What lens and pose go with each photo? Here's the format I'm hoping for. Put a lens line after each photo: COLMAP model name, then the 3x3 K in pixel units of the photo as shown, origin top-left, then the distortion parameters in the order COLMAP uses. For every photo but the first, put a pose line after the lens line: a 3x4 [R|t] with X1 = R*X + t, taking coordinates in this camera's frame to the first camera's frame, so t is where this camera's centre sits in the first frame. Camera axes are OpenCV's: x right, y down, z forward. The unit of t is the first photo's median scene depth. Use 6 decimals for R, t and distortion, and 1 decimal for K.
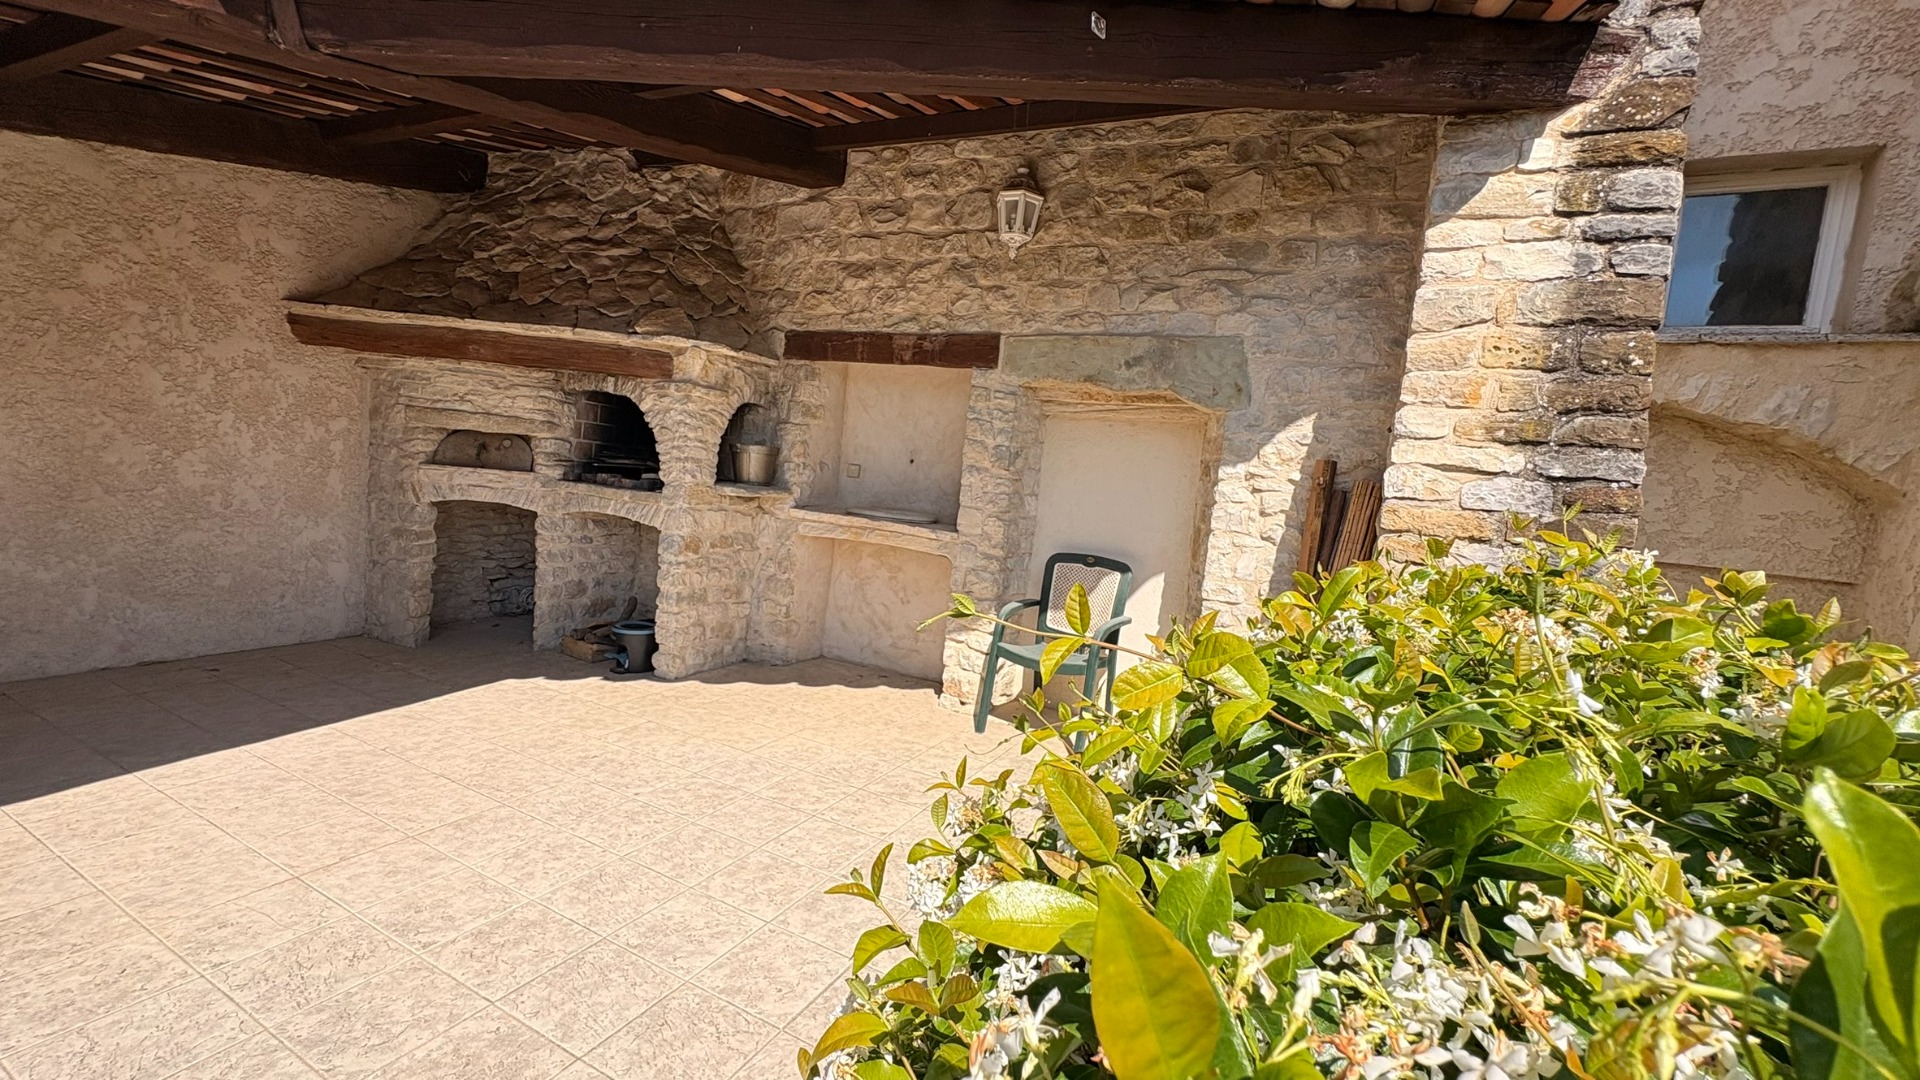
lens RADIAL K [[765.3, 0, 959.9], [0, 765.3, 539.2], [0, 0, 1]] dist [0.001866, -0.000367]
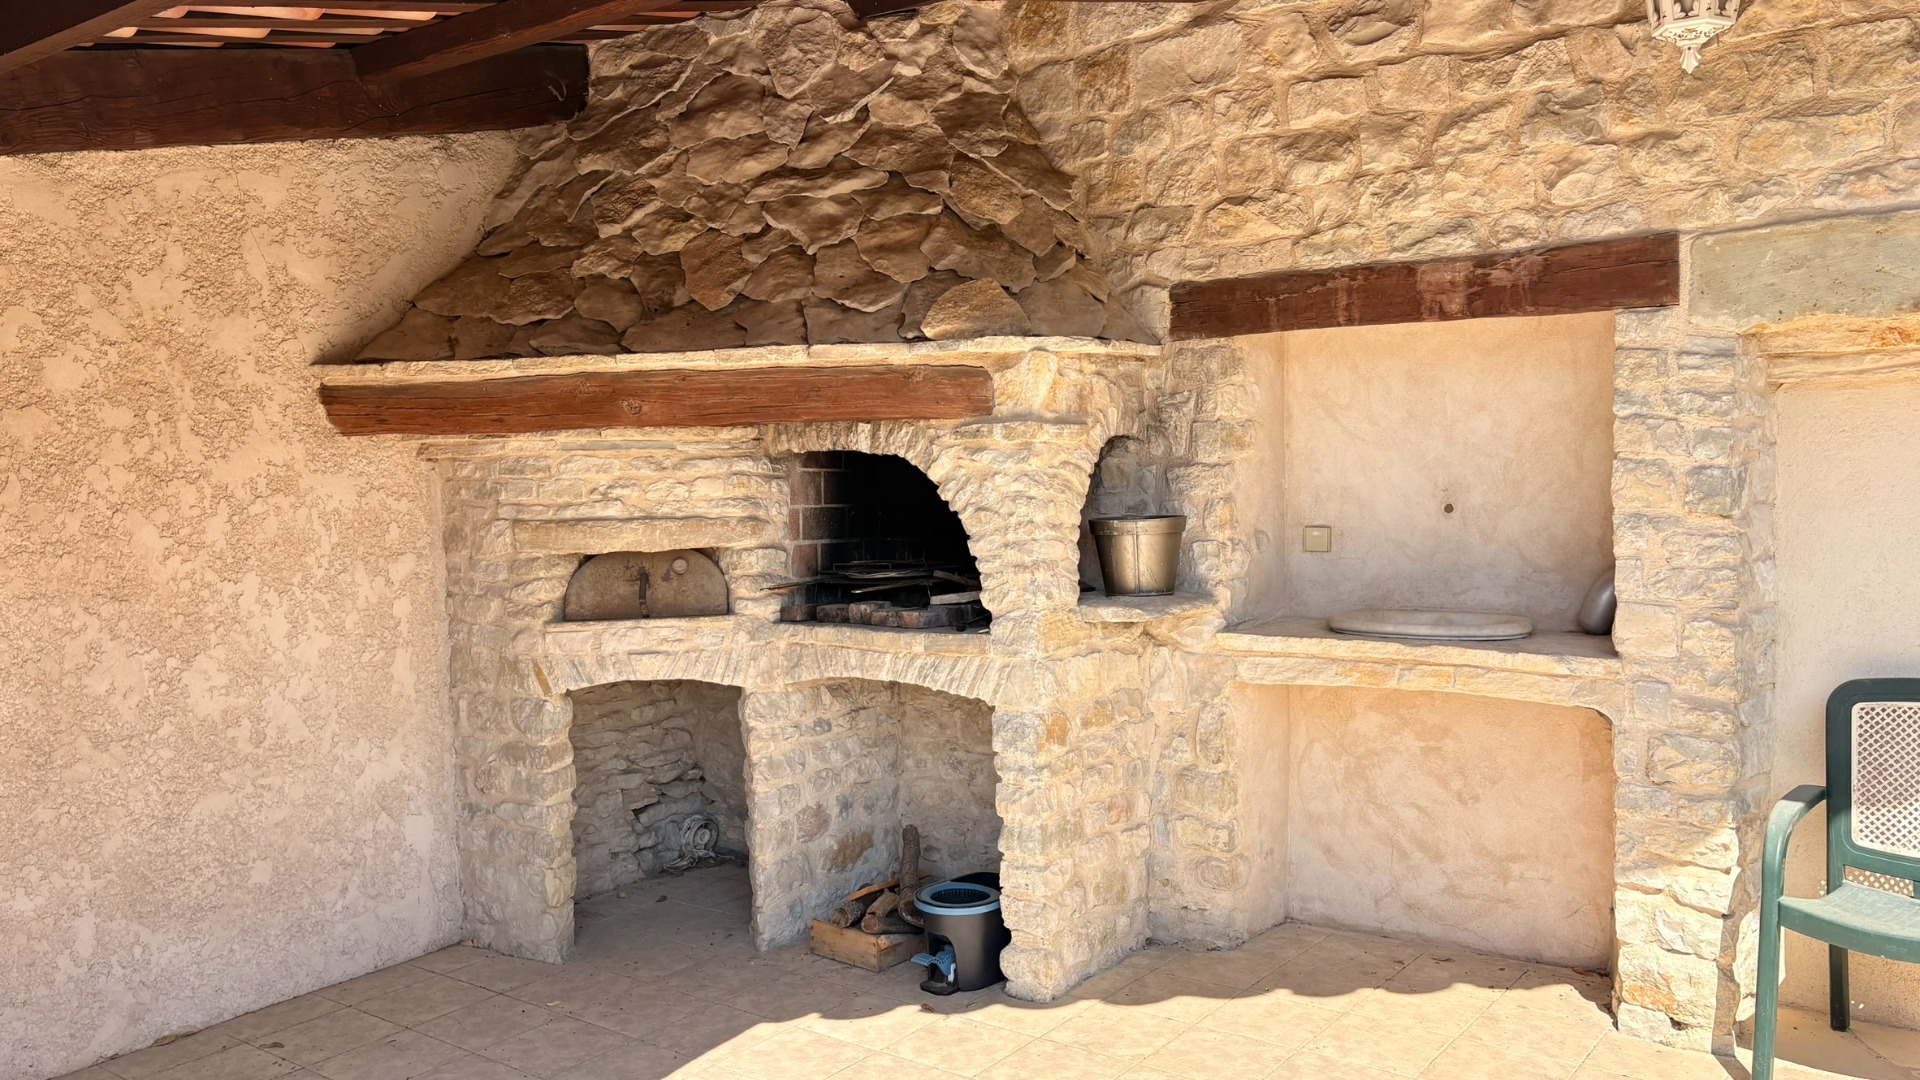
lens RADIAL K [[1461.7, 0, 958.3], [0, 1461.7, 529.8], [0, 0, 1]] dist [0.048816, -0.033316]
pose [[0.975665, -0.112570, -0.188163, -0.220304], [0.104097, 0.993081, -0.054355, -0.080174], [0.192979, 0.033446, 0.980633, 0.028851]]
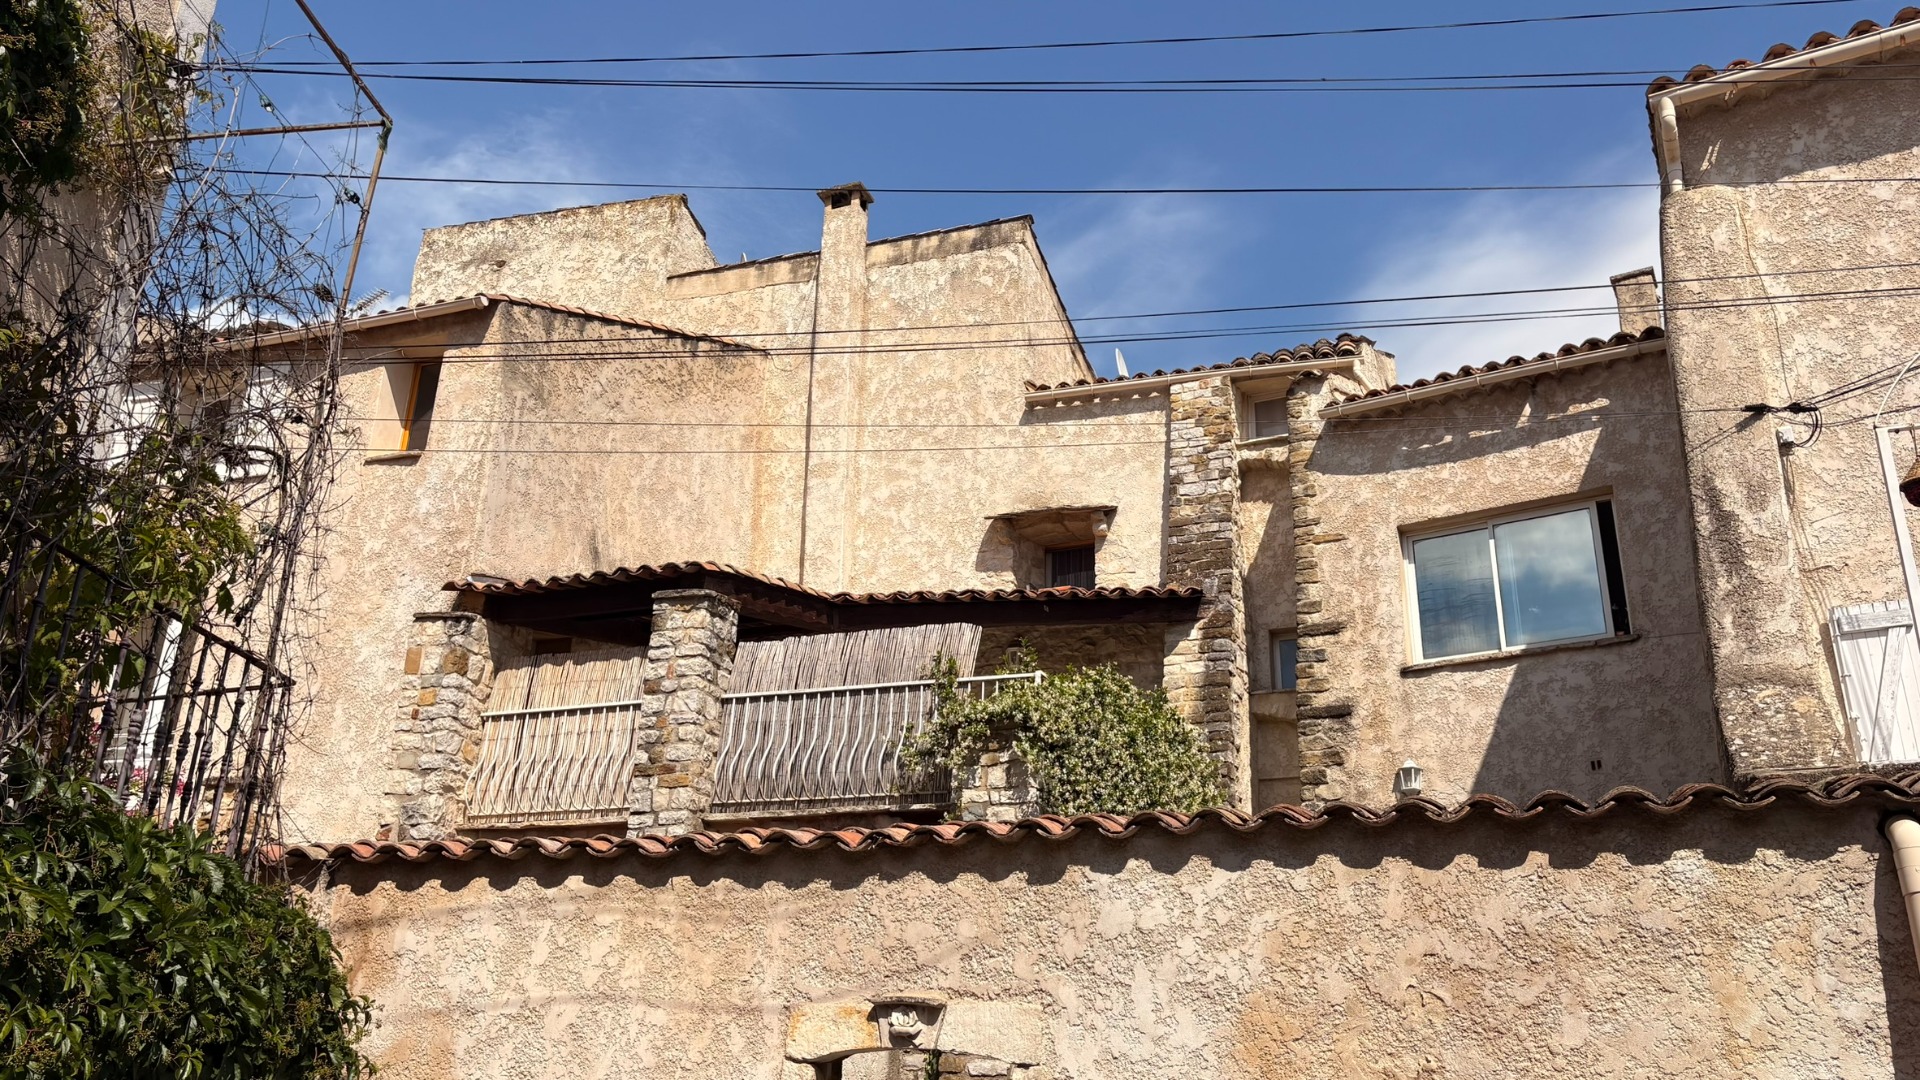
lens RADIAL K [[1461.7, 0, 967.7], [0, 1461.7, 547.3], [0, 0, 1]] dist [0.048816, -0.033316]
pose [[0.992928, -0.034841, 0.113493, -0.502071], [0.080943, 0.898004, -0.432479, 1.049477], [-0.086849, 0.438606, 0.894473, -2.755394]]
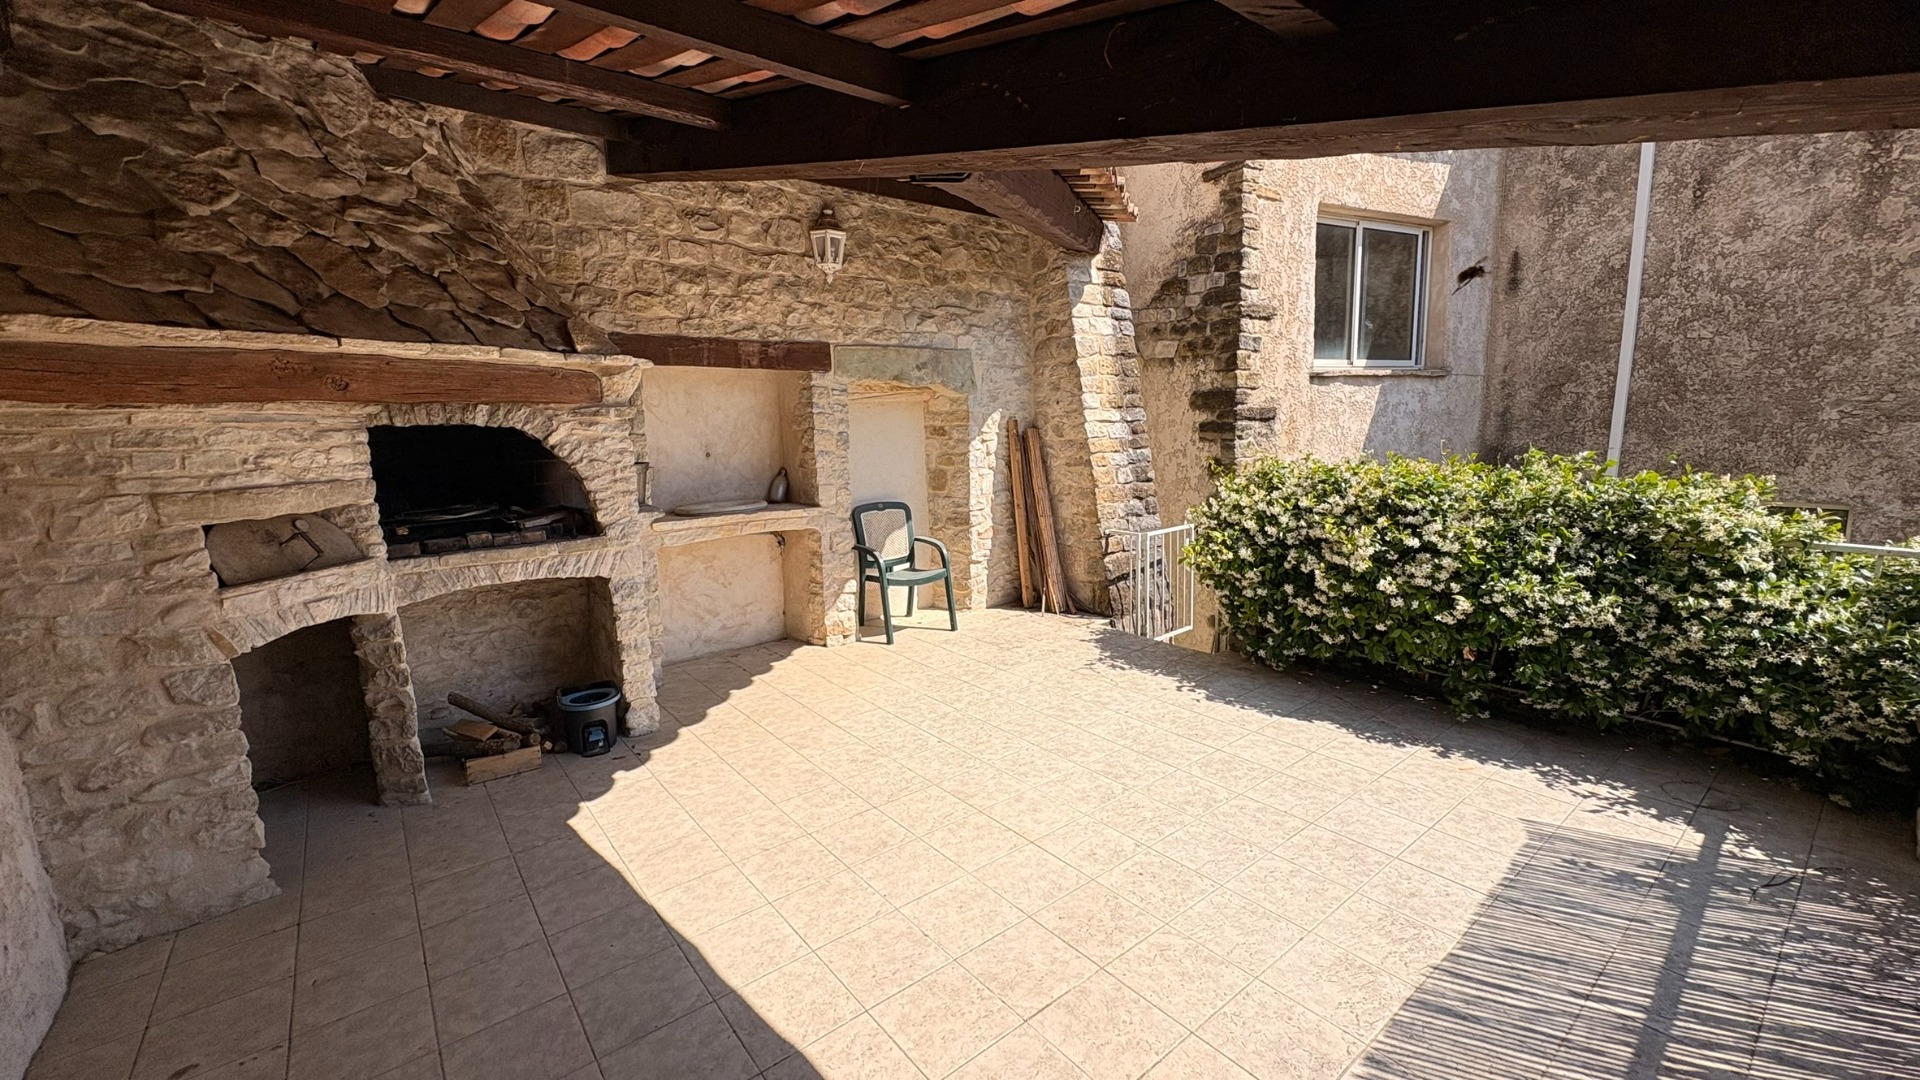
lens RADIAL K [[765.3, 0, 962.2], [0, 765.3, 536.8], [0, 0, 1]] dist [0.001866, -0.000367]
pose [[0.409914, -0.245749, 0.878395, -0.997839], [0.146536, 0.968255, 0.202506, -0.177215], [-0.900276, 0.045706, 0.432913, 0.268241]]
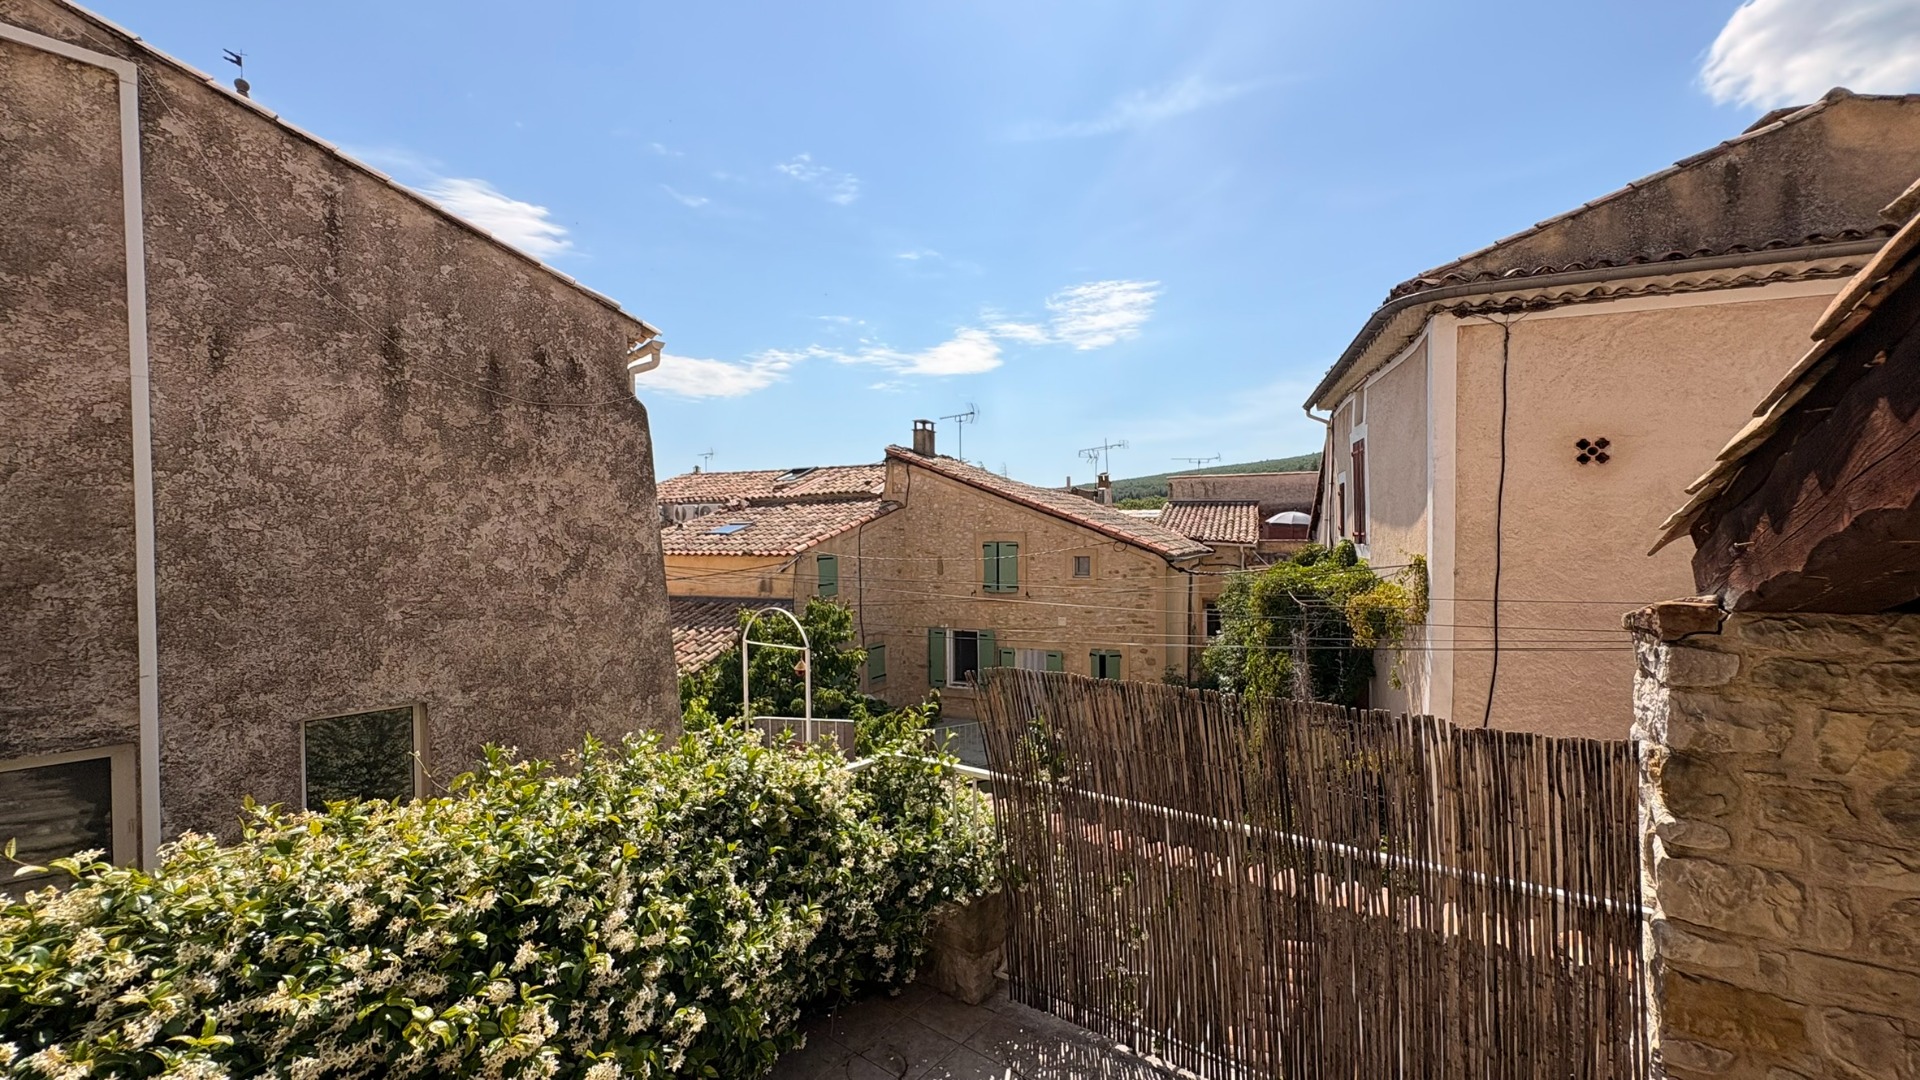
lens RADIAL K [[765.3, 0, 957.6], [0, 765.3, 540.4], [0, 0, 1]] dist [0.001866, -0.000367]
pose [[-0.976265, -0.095213, 0.194529, -0.285640], [-0.073814, 0.990683, 0.114452, -0.251540], [-0.203614, 0.097377, -0.974197, 0.586891]]
